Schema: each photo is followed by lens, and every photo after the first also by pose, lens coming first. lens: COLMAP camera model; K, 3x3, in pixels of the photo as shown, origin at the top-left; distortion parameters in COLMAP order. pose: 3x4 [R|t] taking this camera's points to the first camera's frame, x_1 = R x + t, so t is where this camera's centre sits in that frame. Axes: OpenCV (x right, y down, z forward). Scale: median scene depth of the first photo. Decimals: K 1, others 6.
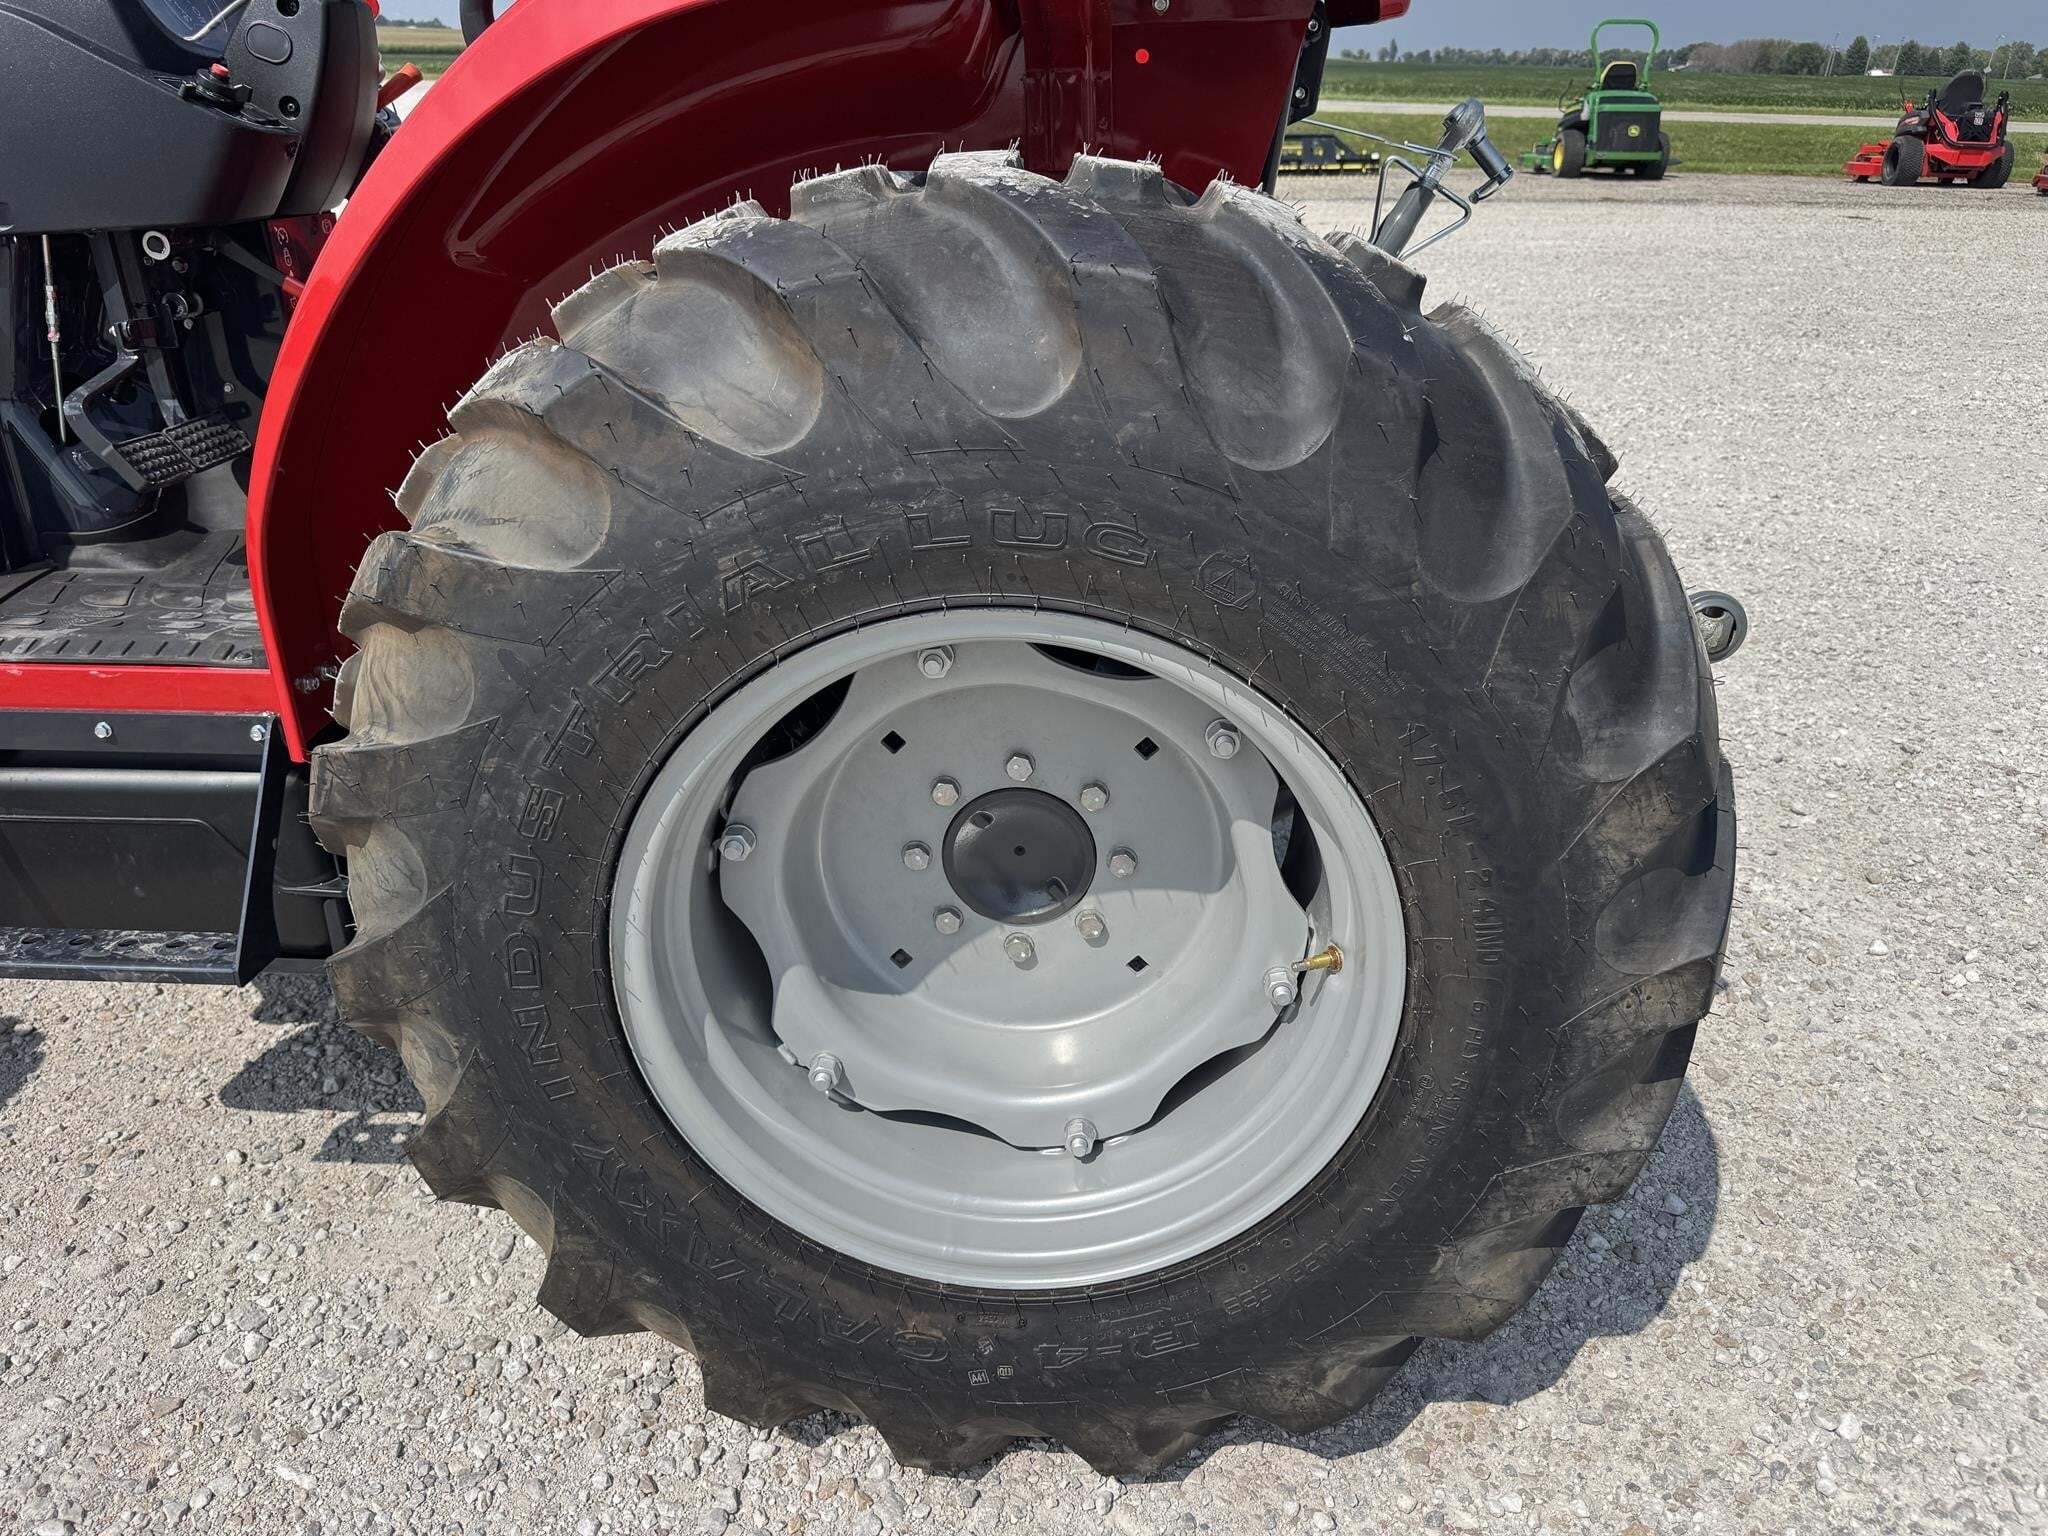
lens RADIAL K [[1431.7, 0, 1013.0], [0, 1431.7, 774.8], [0, 0, 1]] dist [-0.000657, -0.014150]
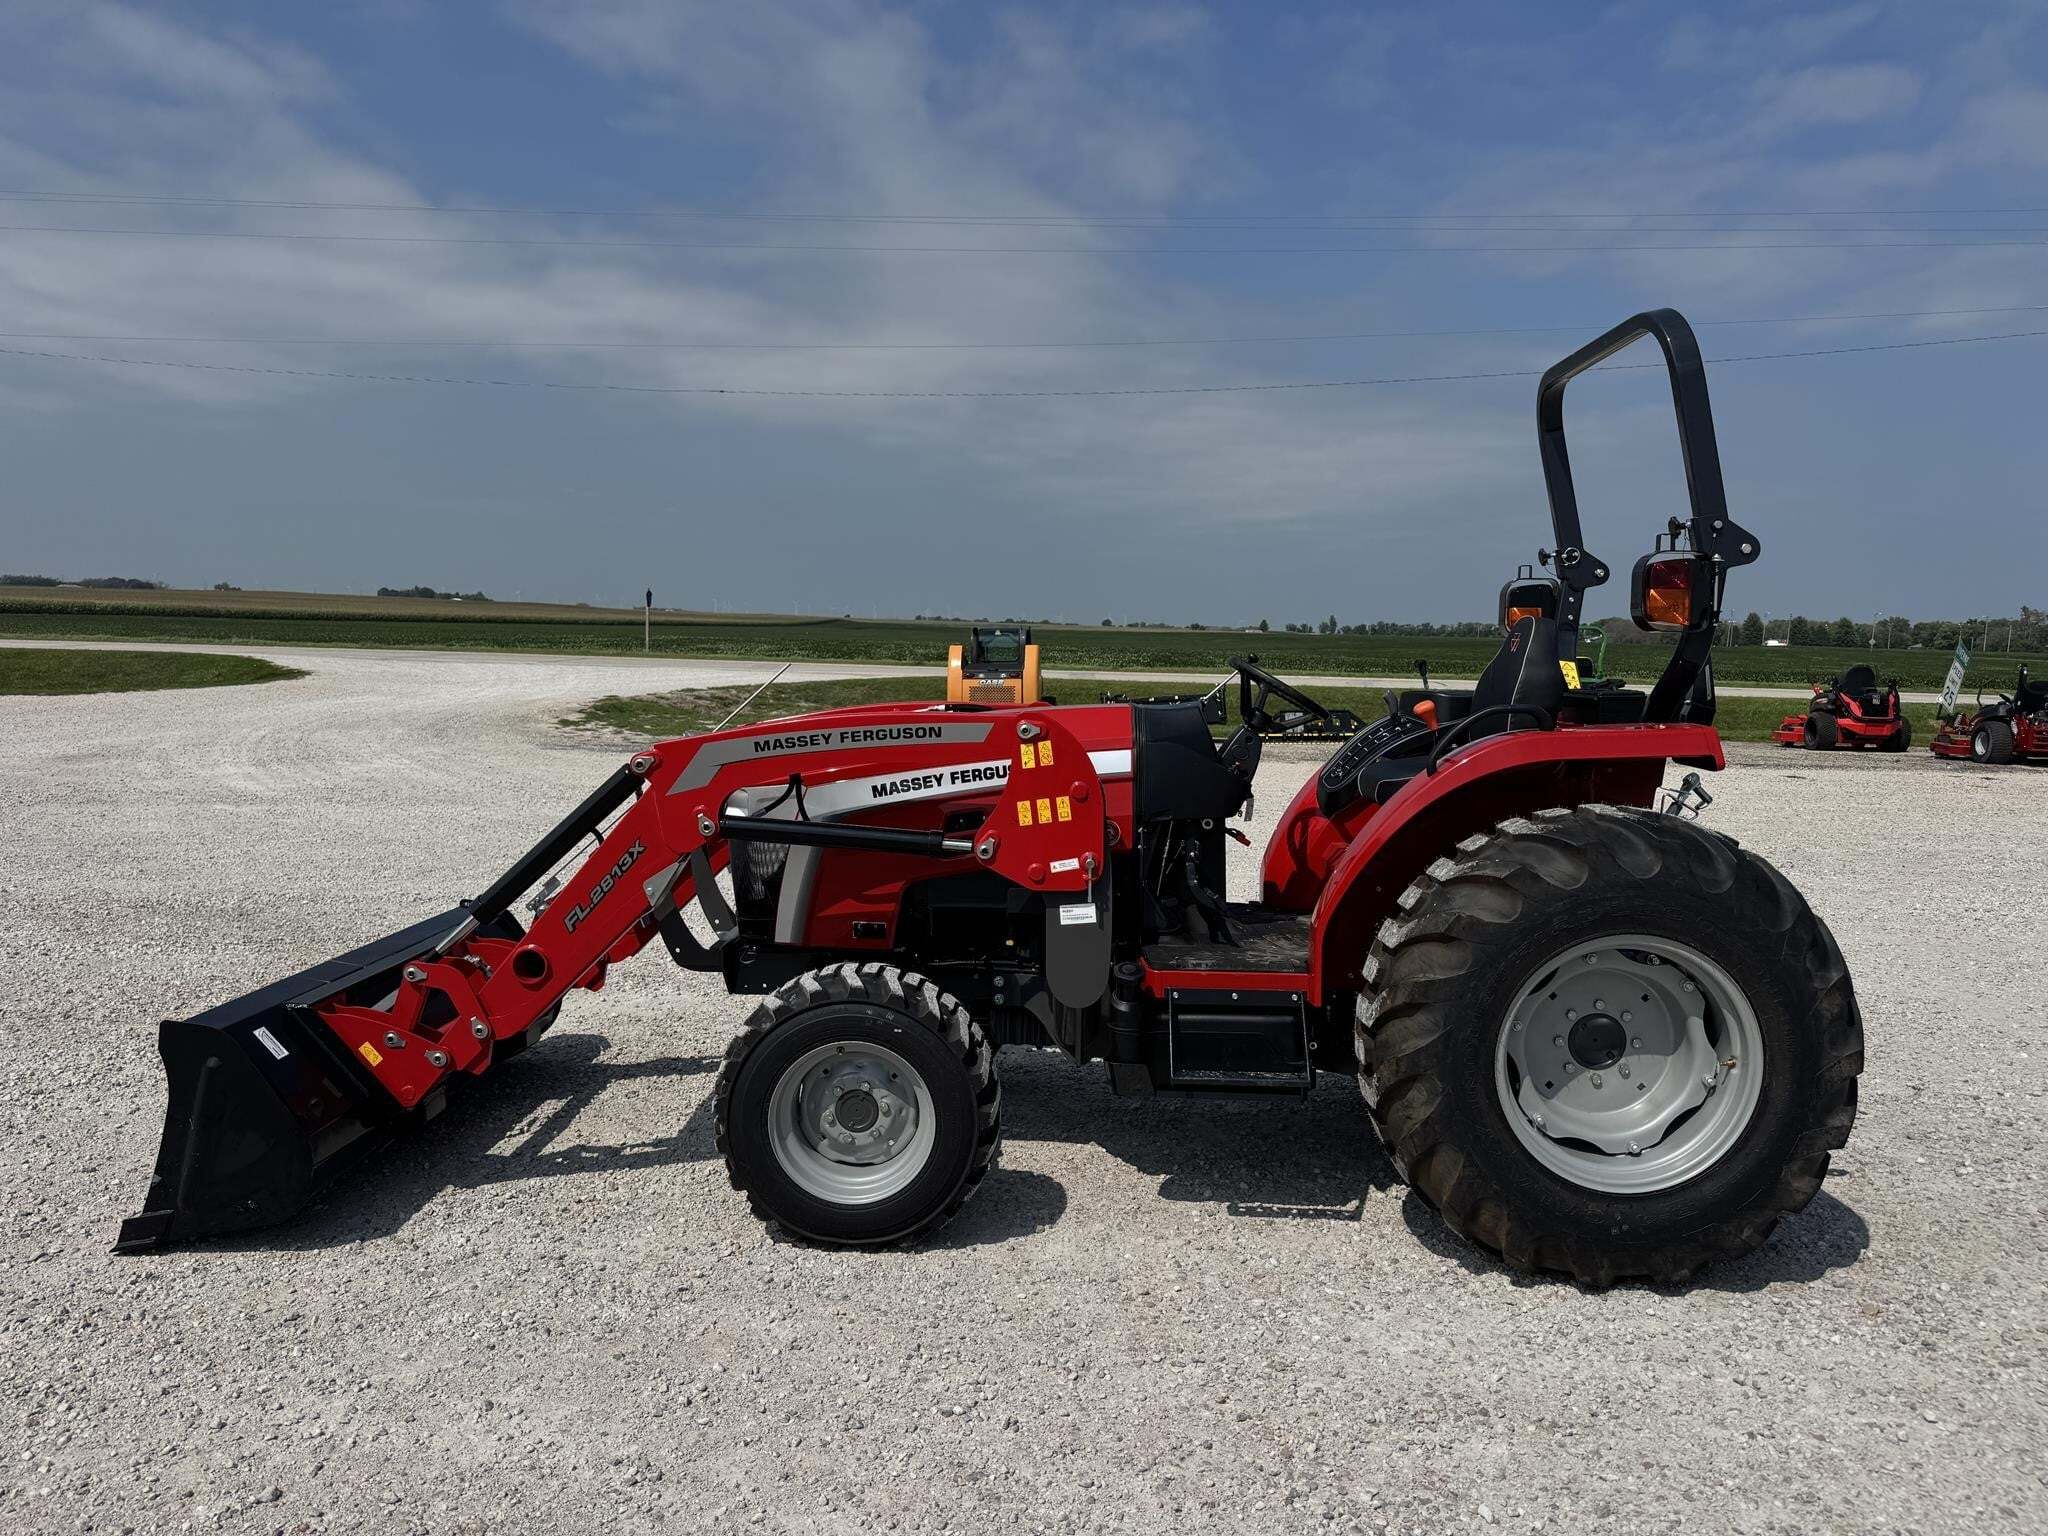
lens RADIAL K [[1453.0, 0, 1015.4], [0, 1453.0, 816.6], [0, 0, 1]] dist [0.047160, -0.068596]
pose [[0.999659, 0.004142, 0.025788, -0.989705], [0.004542, 0.944727, -0.327825, 0.473151], [-0.025721, 0.327831, 0.944386, -1.464409]]
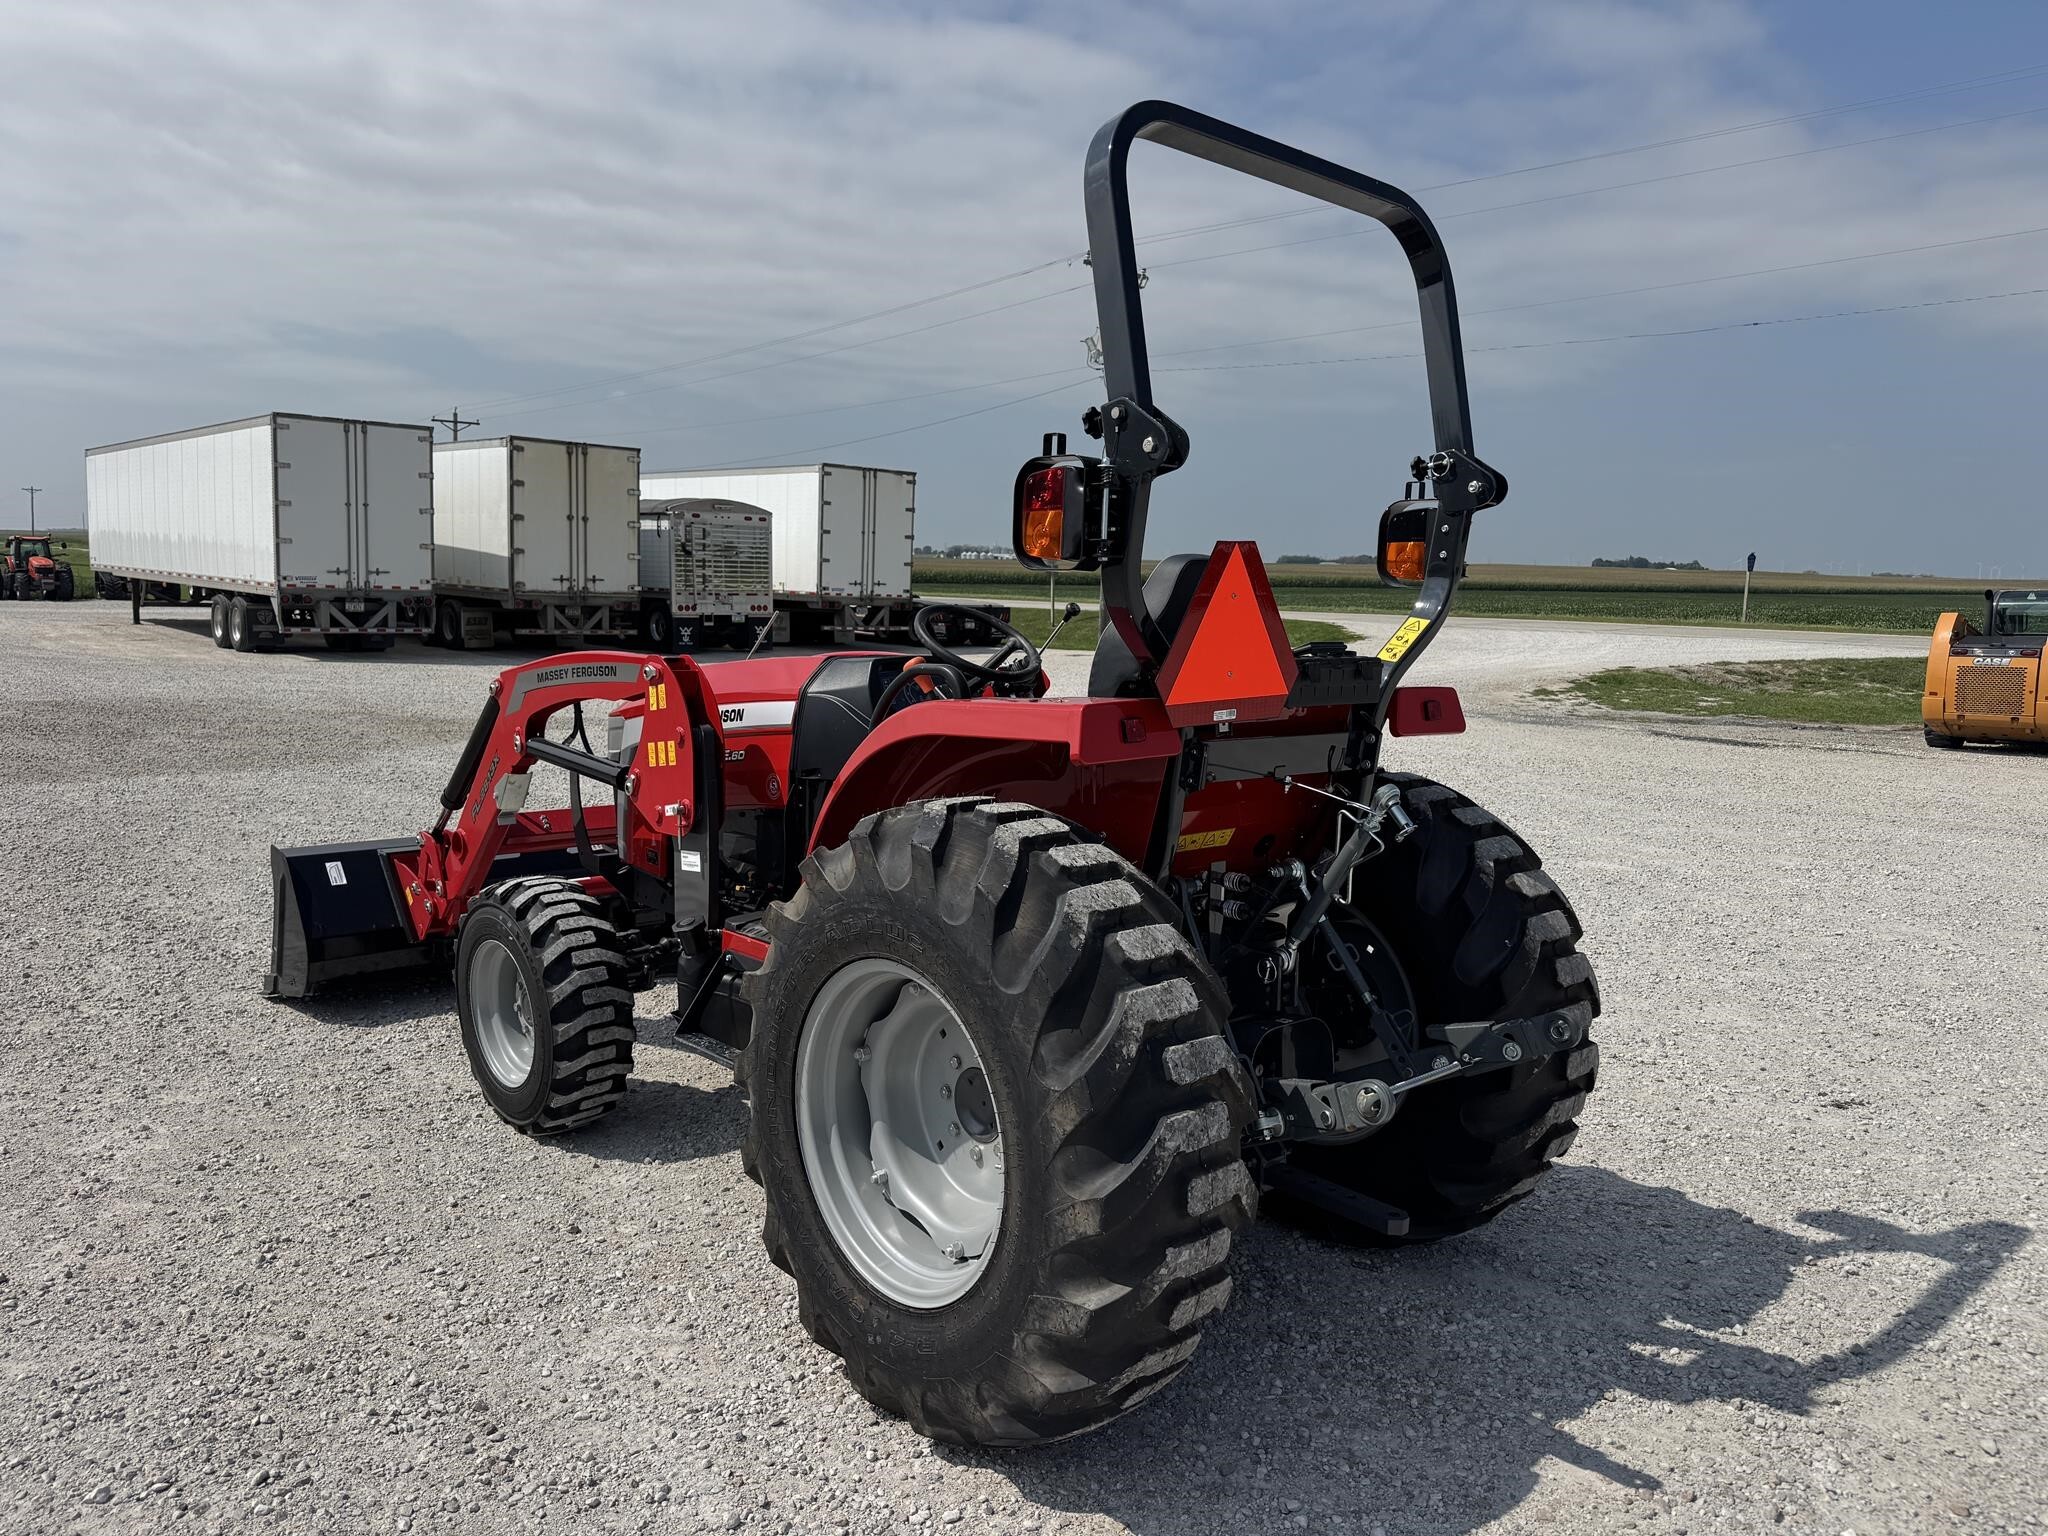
lens RADIAL K [[1453.0, 0, 1041.6], [0, 1453.0, 823.4], [0, 0, 1]] dist [0.047160, -0.068596]
pose [[0.715822, 0.114286, -0.688867, 1.251507], [-0.317063, 0.932153, -0.174821, 0.013454], [0.622150, 0.343555, 0.703491, -0.485913]]
